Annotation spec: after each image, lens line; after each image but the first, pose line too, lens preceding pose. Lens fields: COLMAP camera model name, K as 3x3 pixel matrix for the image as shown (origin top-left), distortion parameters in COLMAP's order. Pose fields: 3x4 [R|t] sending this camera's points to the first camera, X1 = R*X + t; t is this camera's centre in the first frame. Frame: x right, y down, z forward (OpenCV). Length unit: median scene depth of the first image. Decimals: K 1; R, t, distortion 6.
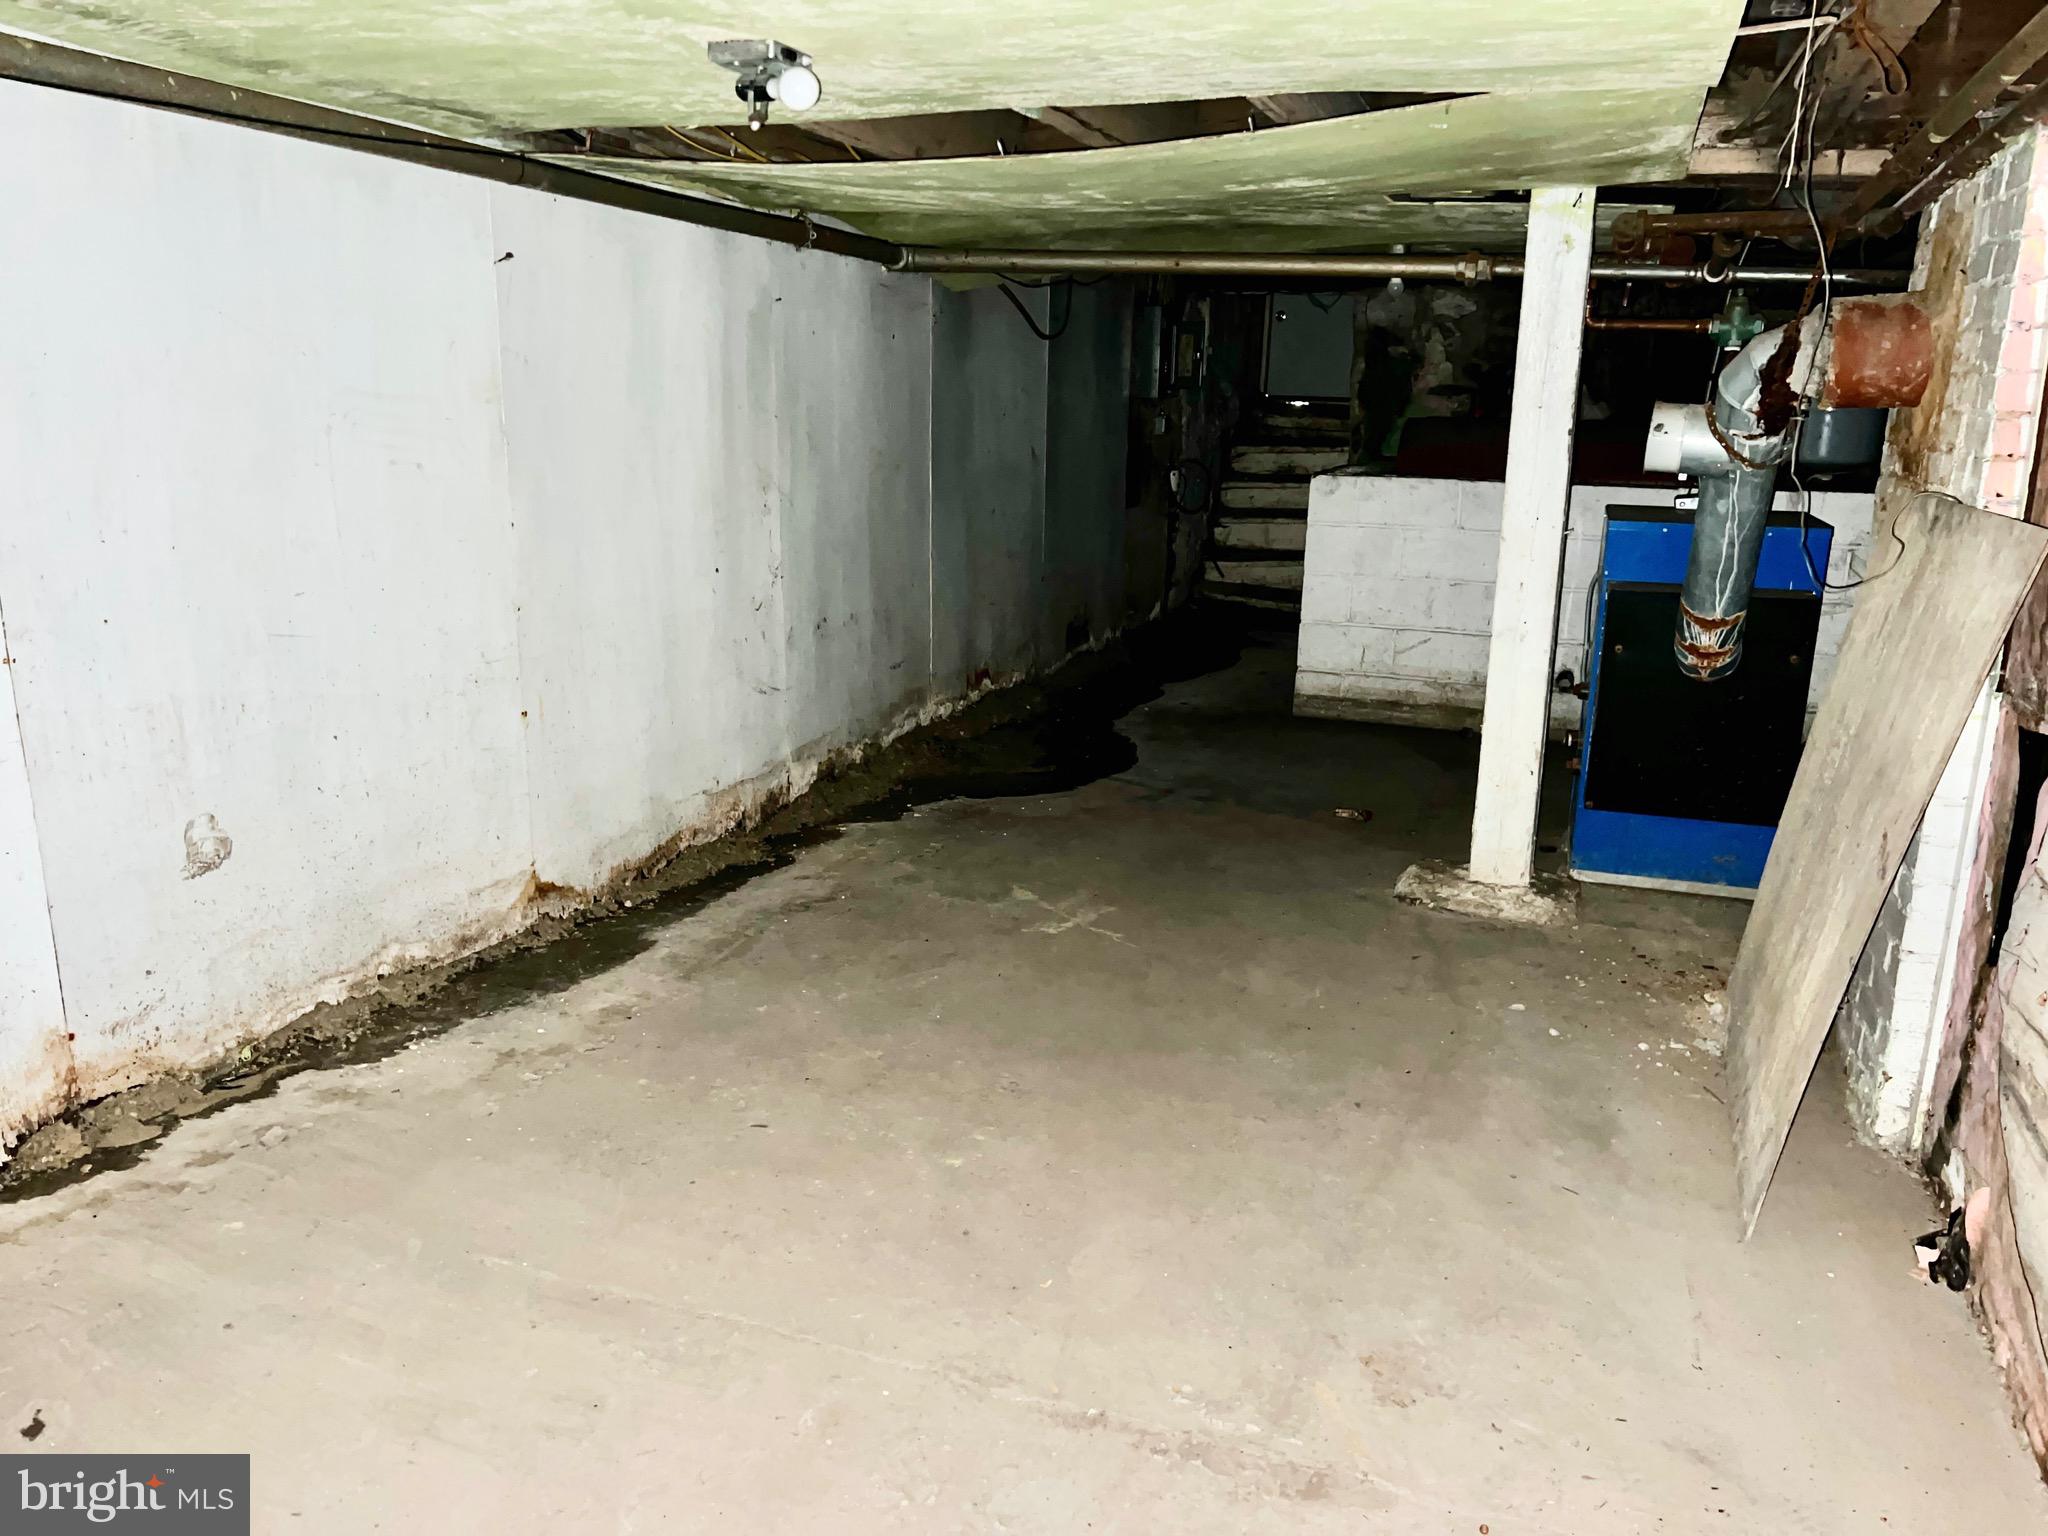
lens RADIAL K [[1534.8, 0, 1021.7], [0, 1534.8, 774.8], [0, 0, 1]] dist [0.010576, -0.000813]
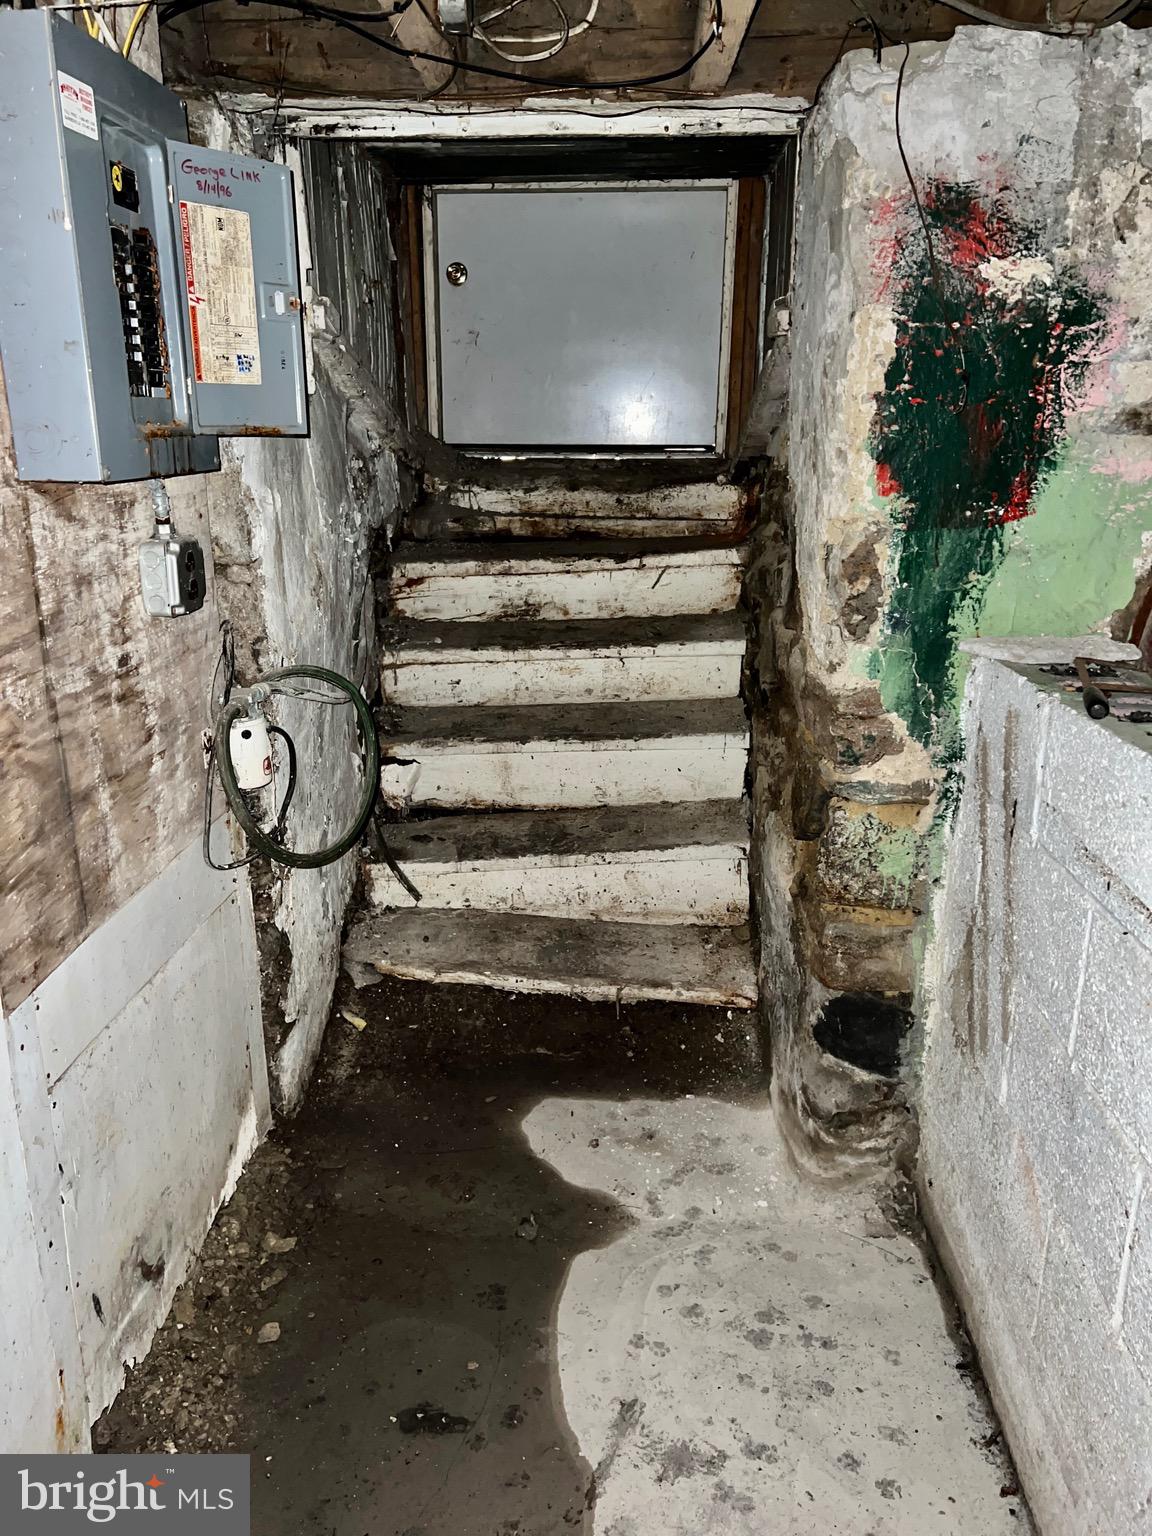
lens RADIAL K [[1151.1, 0, 581.8], [0, 1151.1, 769.4], [0, 0, 1]] dist [0.010576, -0.000813]
pose [[0.944559, -0.116457, 0.306995, 0.081222], [0.105407, 0.993048, 0.052391, -0.171842], [-0.310962, -0.017127, 0.950268, 0.685316]]
